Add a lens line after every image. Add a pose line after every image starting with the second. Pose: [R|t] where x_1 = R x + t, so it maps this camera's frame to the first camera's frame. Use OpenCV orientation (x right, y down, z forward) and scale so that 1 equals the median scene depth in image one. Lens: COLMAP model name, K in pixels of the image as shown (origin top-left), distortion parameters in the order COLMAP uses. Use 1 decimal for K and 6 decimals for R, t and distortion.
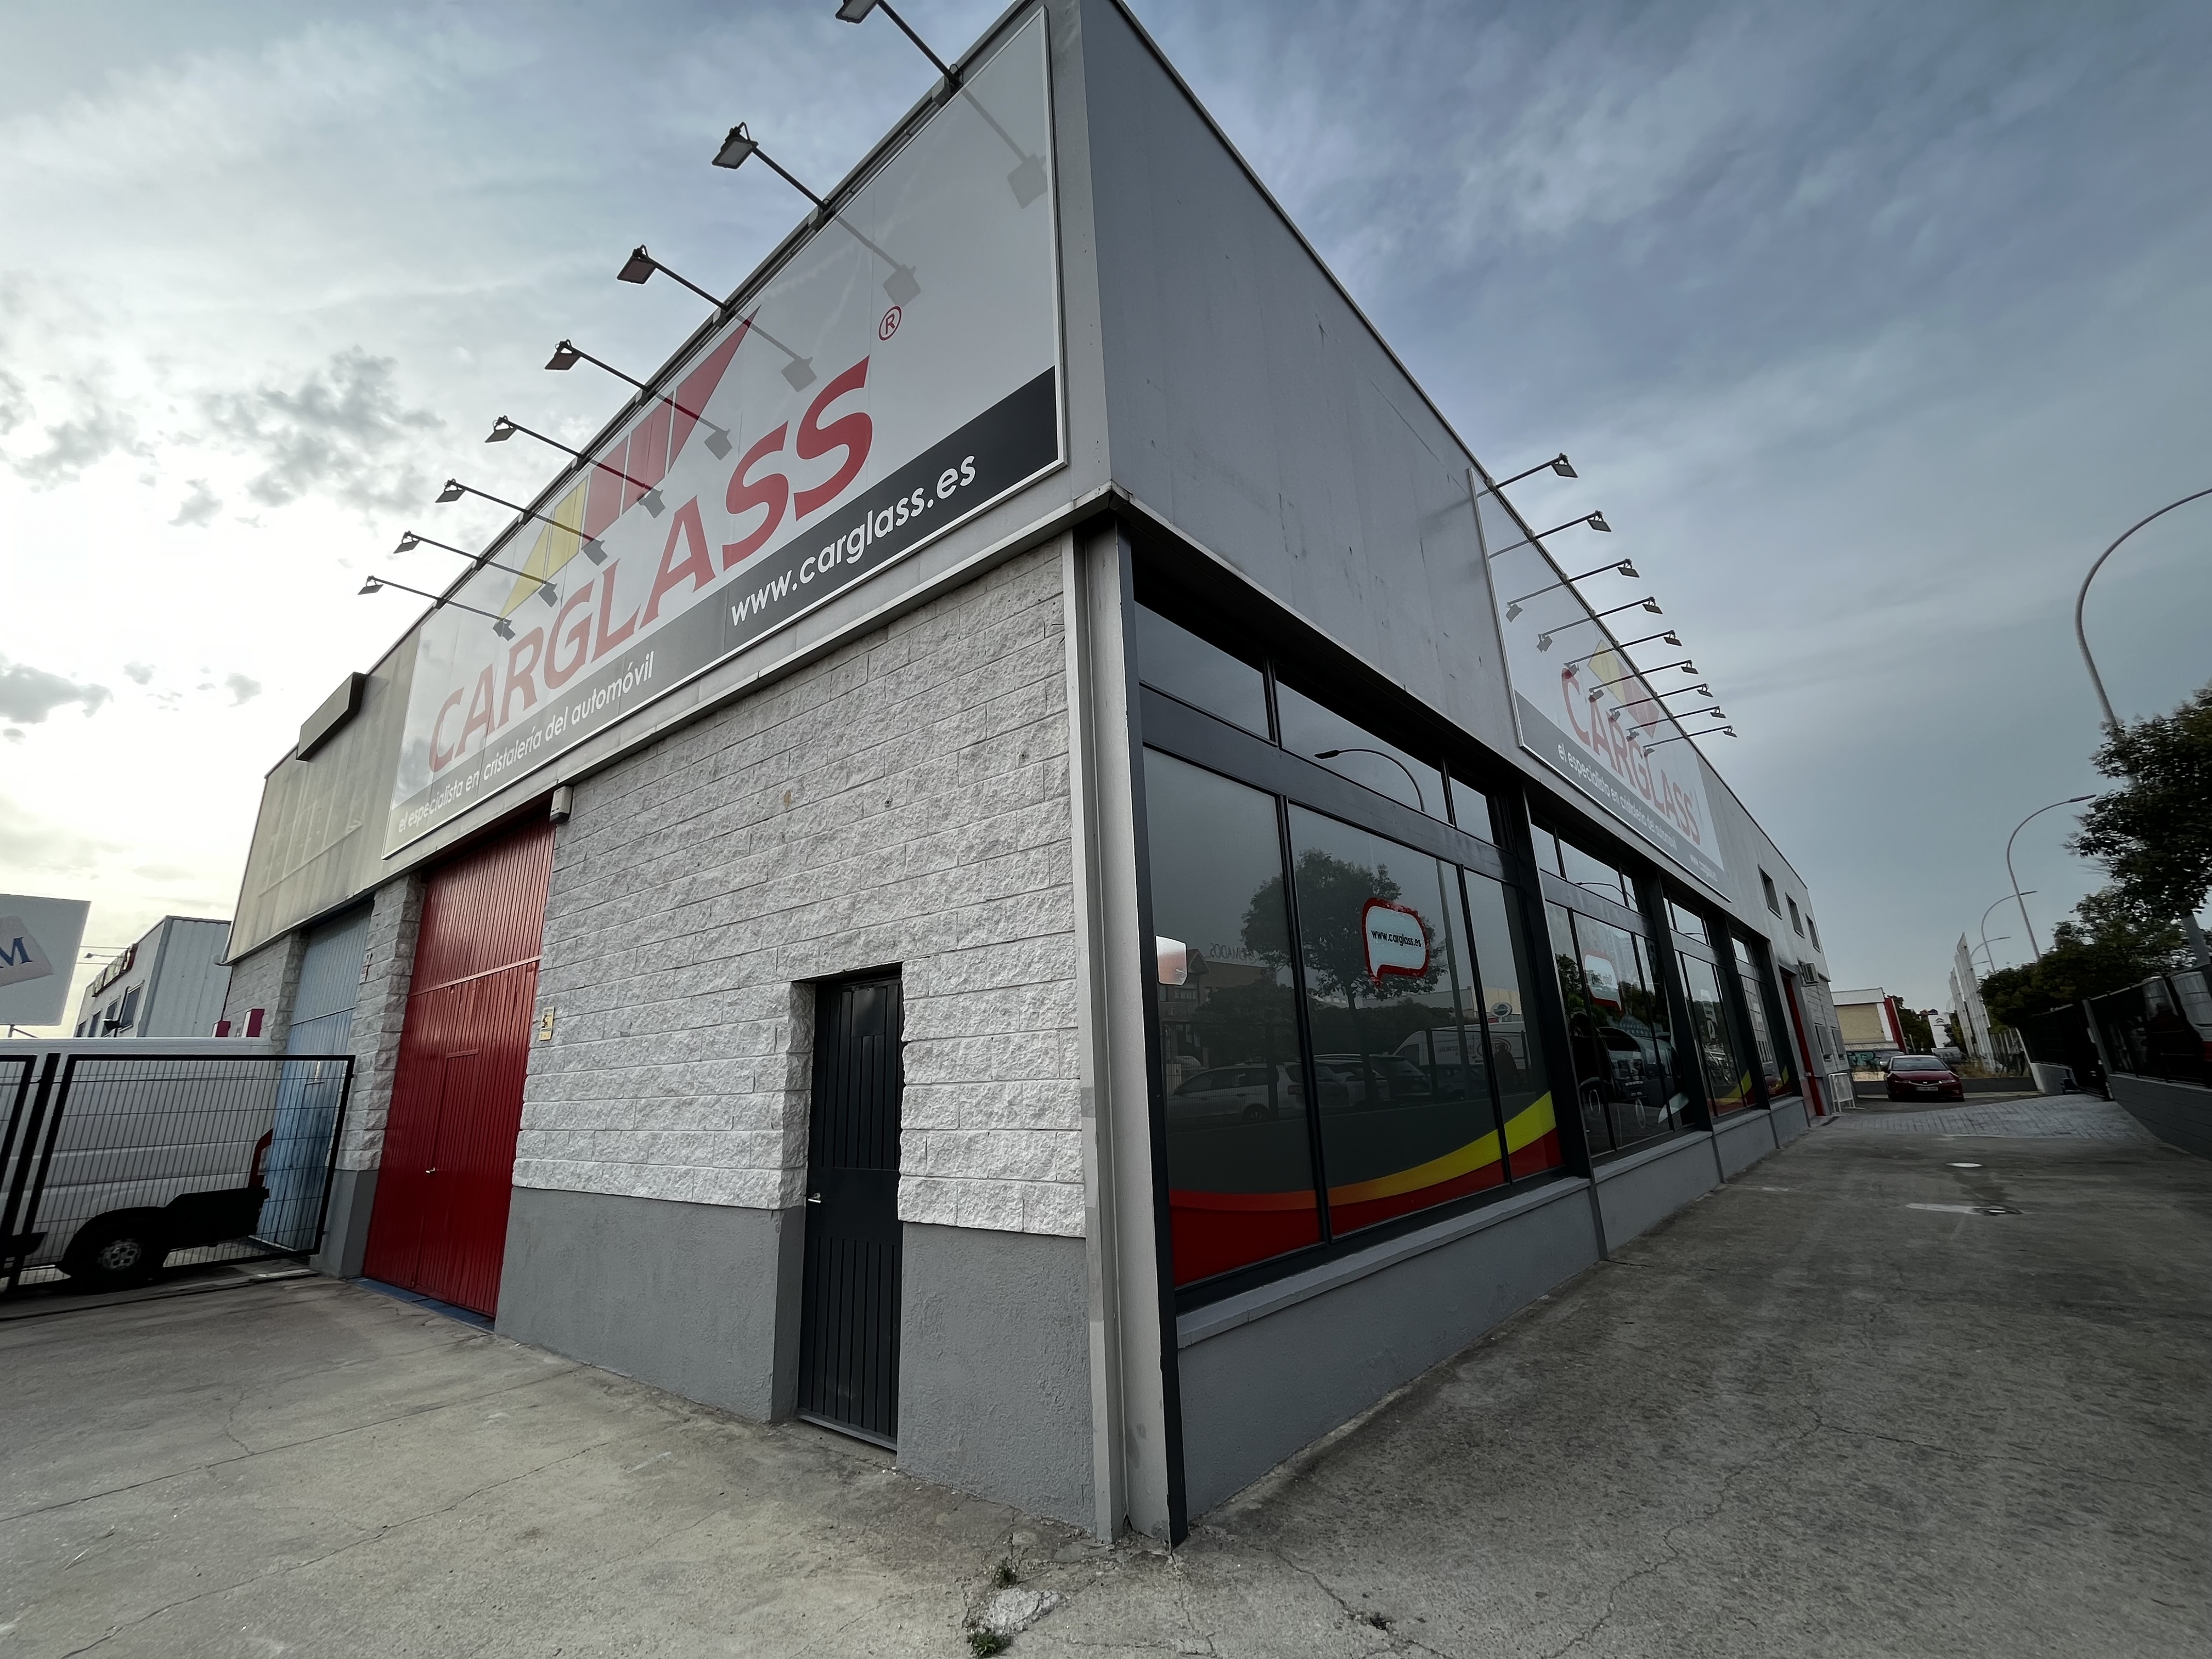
lens RADIAL K [[908.9, 0, 1107.5], [0, 908.9, 820.1], [0, 0, 1]] dist [-0.004363, 0.000433]
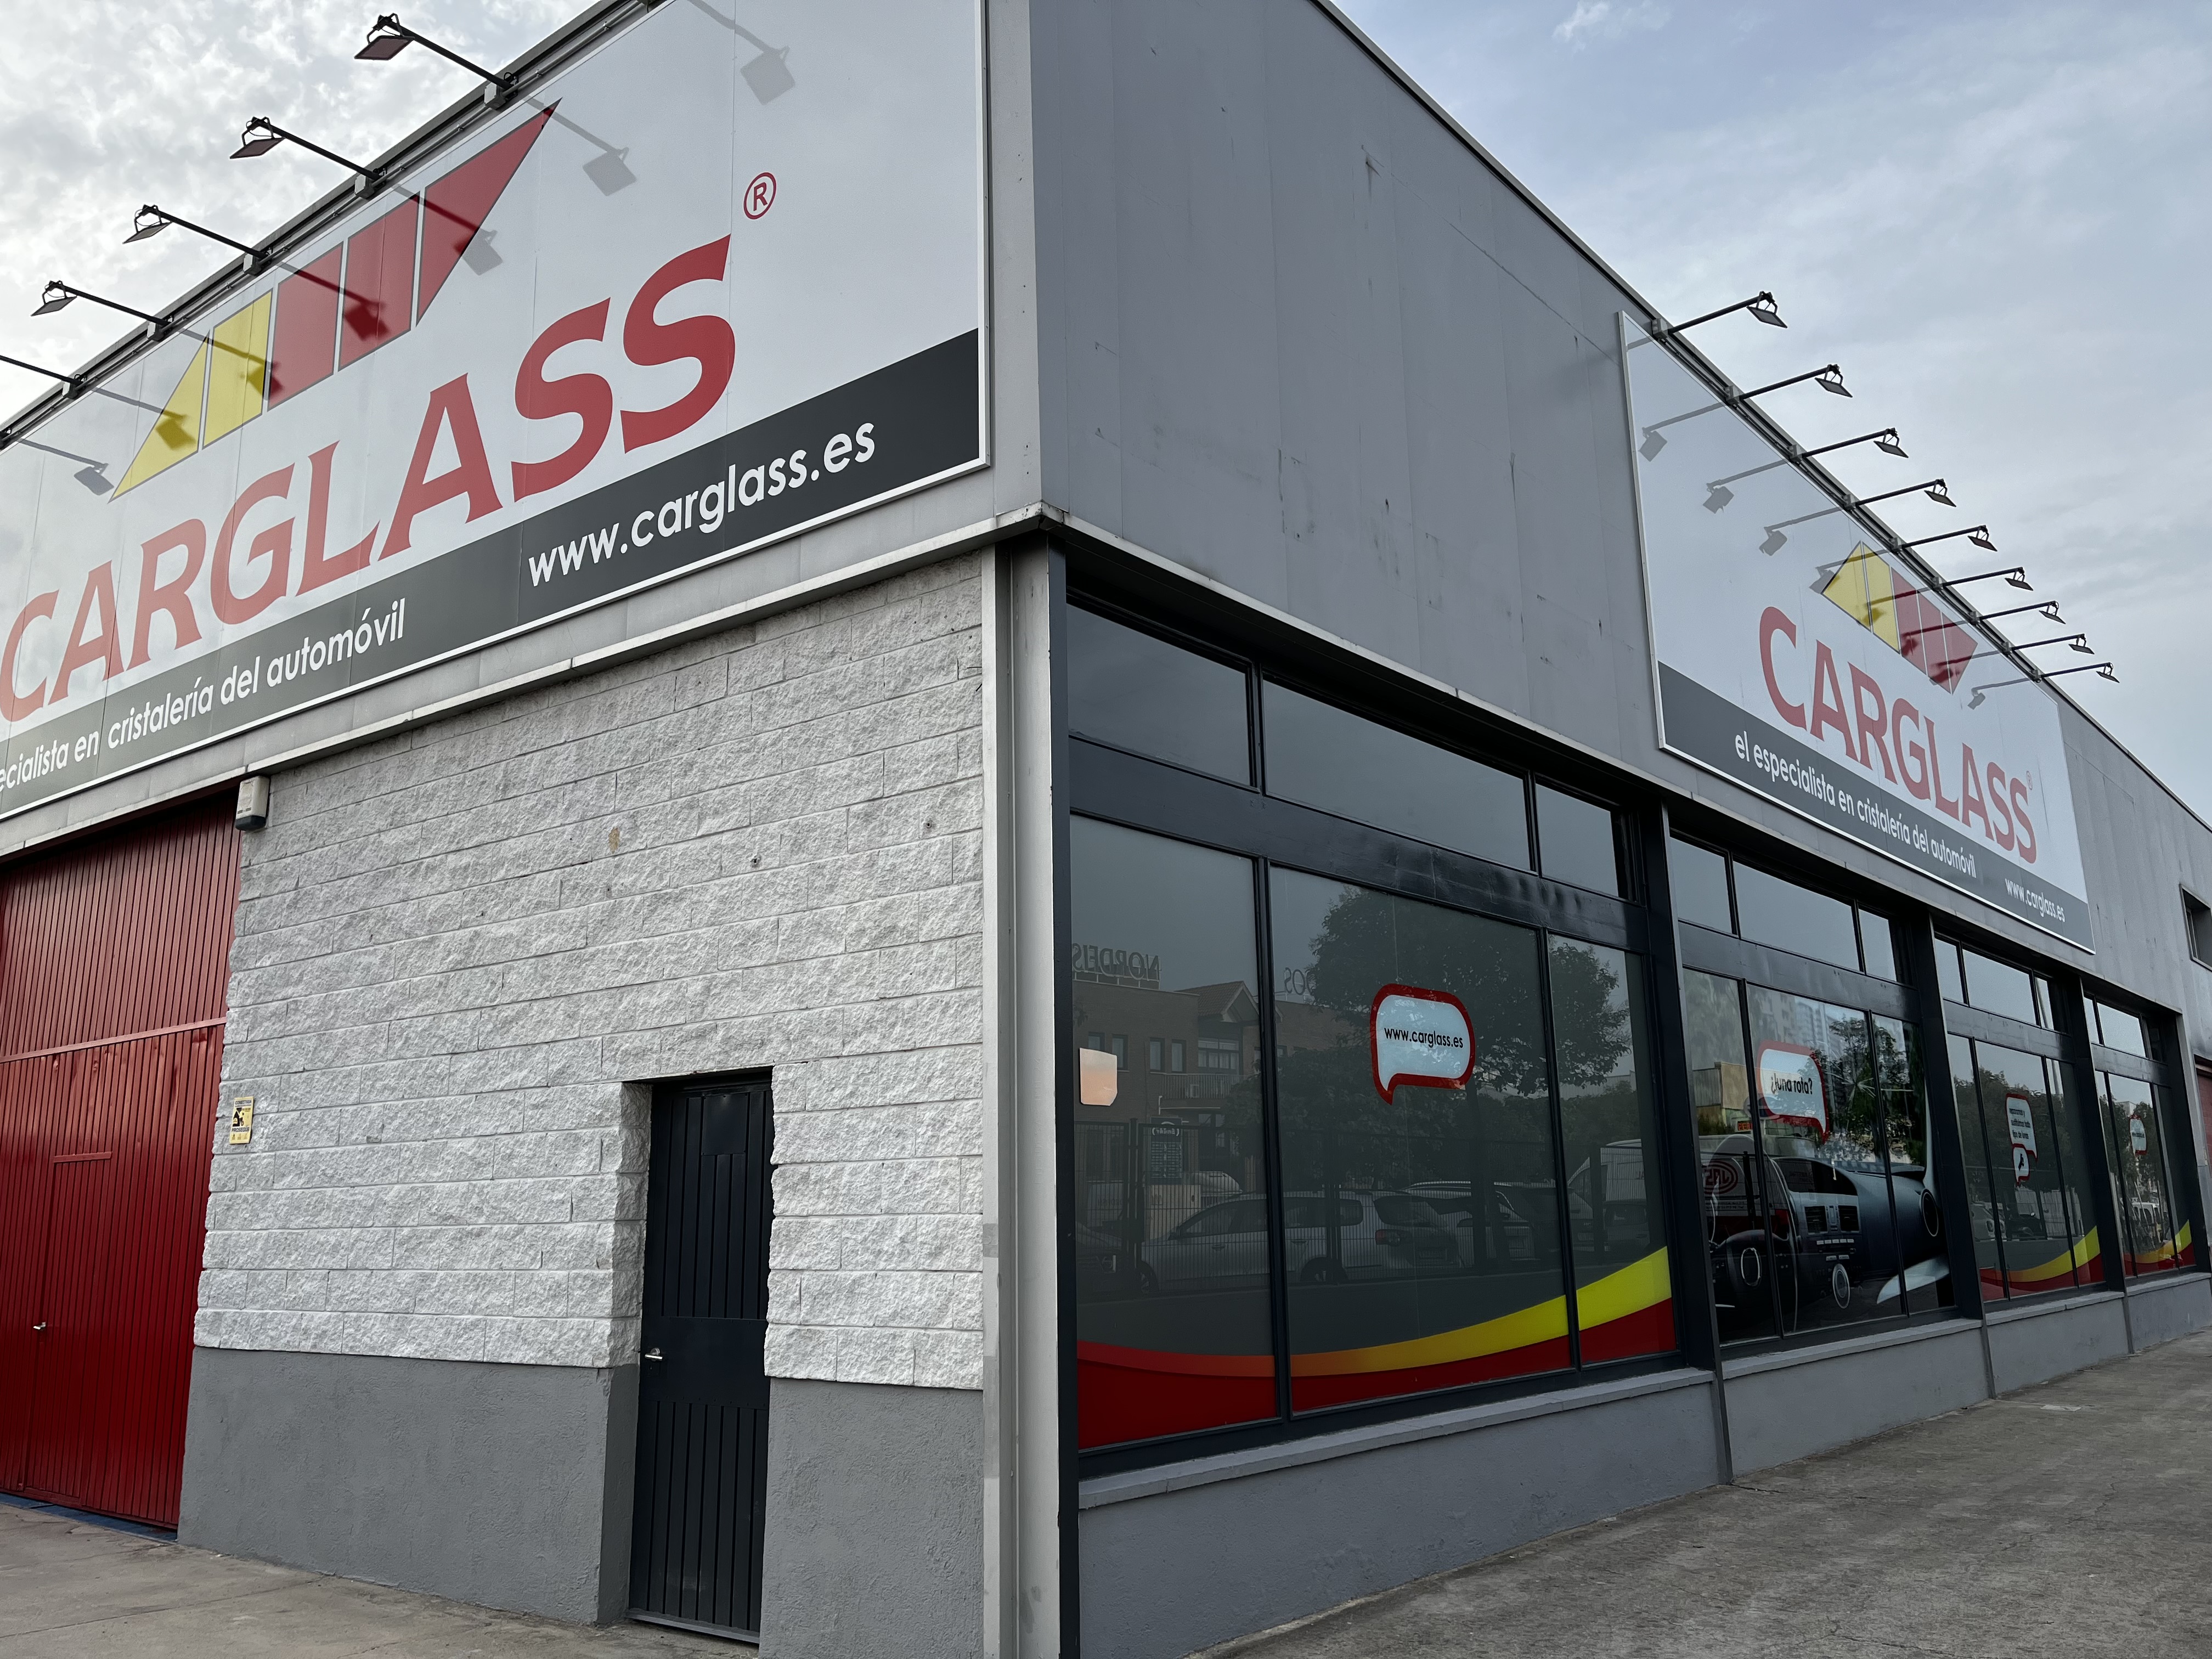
lens RADIAL K [[1658.5, 0, 1111.7], [0, 1658.5, 834.0], [0, 0, 1]] dist [0.056349, -0.058719]
pose [[0.999469, 0.028072, 0.016565, 0.038805], [-0.028934, 0.998103, 0.054340, -0.117565], [-0.015008, -0.054790, 0.998385, -0.400075]]
